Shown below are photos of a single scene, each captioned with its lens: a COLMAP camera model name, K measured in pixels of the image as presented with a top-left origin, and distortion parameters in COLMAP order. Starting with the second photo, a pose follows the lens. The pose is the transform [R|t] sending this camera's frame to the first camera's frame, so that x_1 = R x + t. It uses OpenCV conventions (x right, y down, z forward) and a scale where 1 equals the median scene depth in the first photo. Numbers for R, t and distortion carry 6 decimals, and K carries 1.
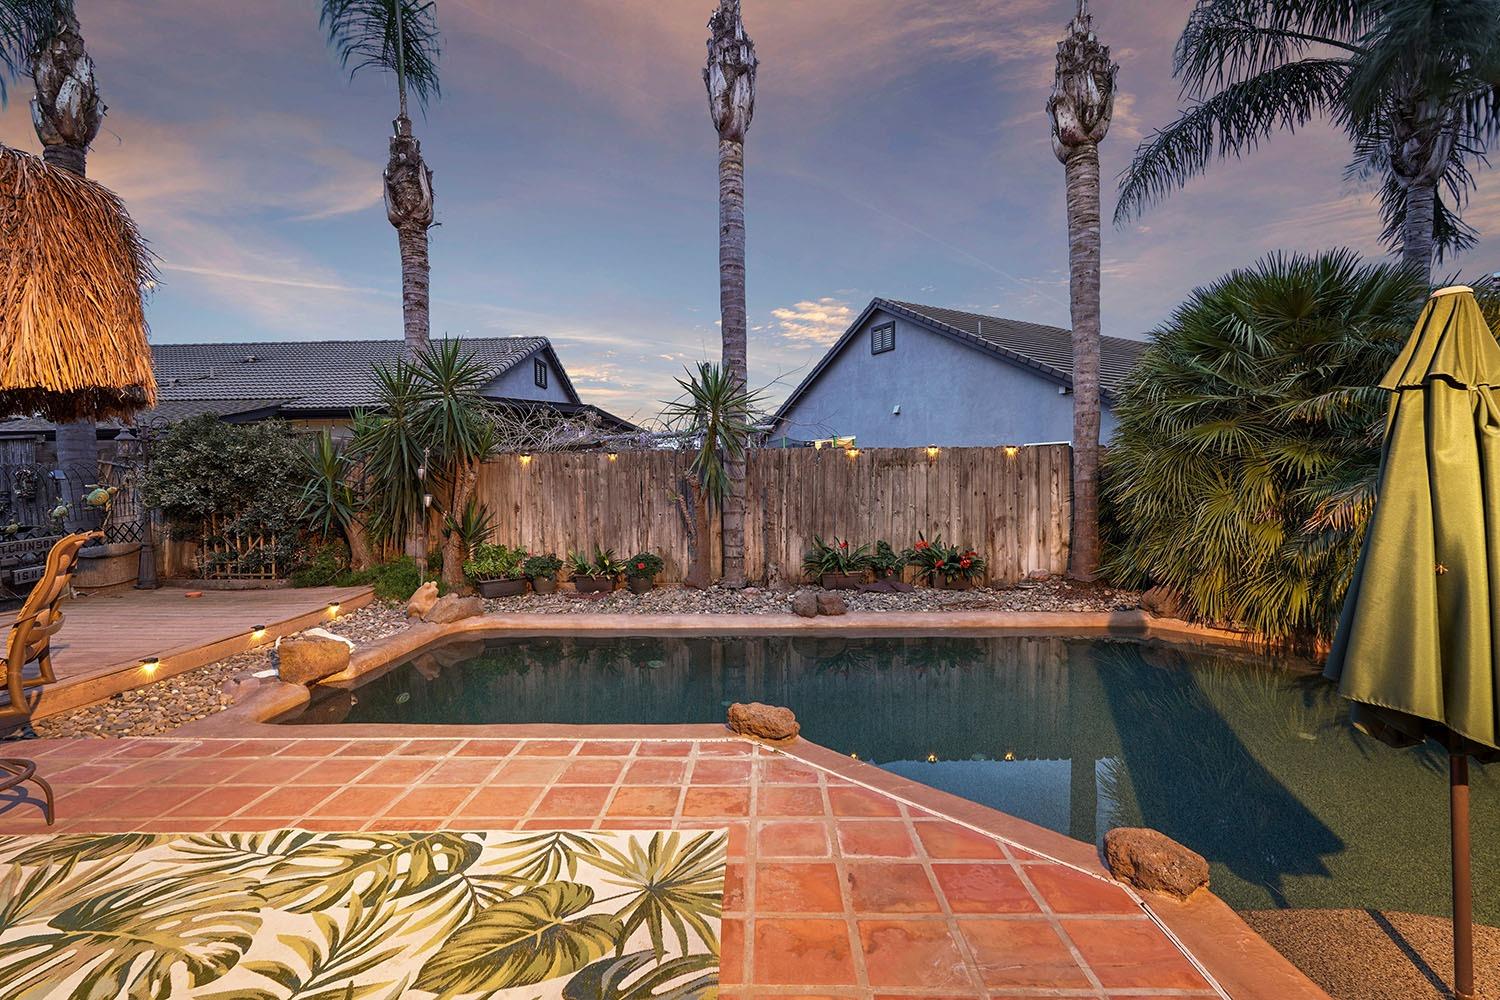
lens RADIAL K [[685.7, 0, 750.3], [0, 685.7, 495.6], [0, 0, 1]] dist [-0.016199, 0.009693]
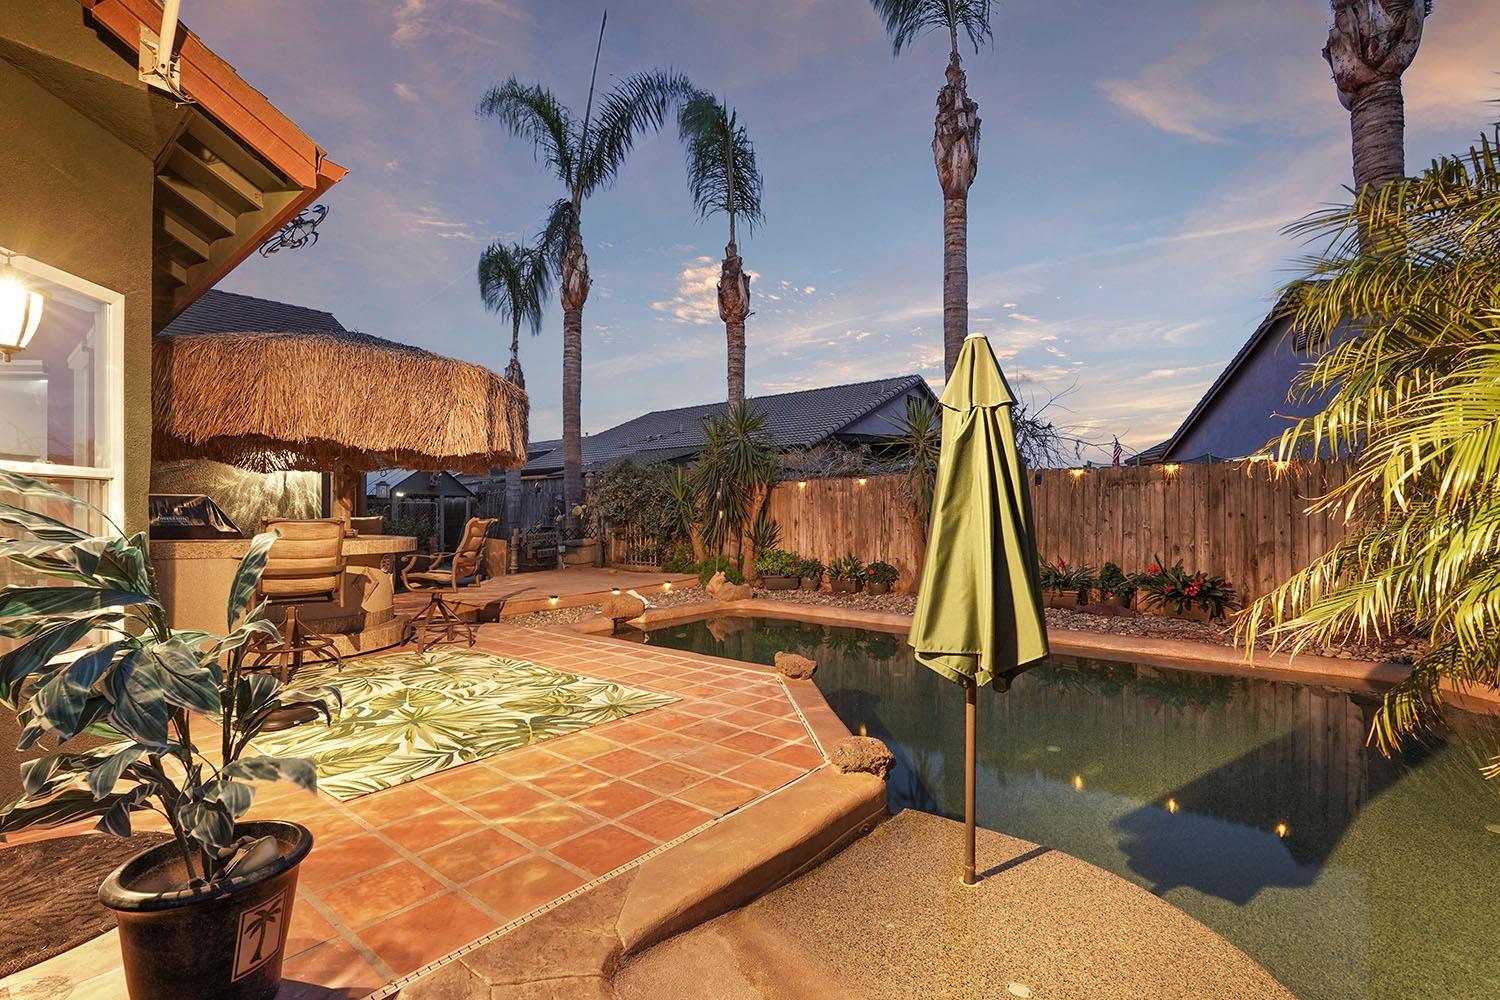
lens RADIAL K [[686.1, 0, 734.4], [0, 686.1, 500.6], [0, 0, 1]] dist [-0.015461, 0.010369]
pose [[0.782465, -0.002930, -0.622688, 0.389332], [-0.019568, 0.999379, -0.029291, 0.017662], [0.622387, 0.035104, 0.781922, -0.086591]]
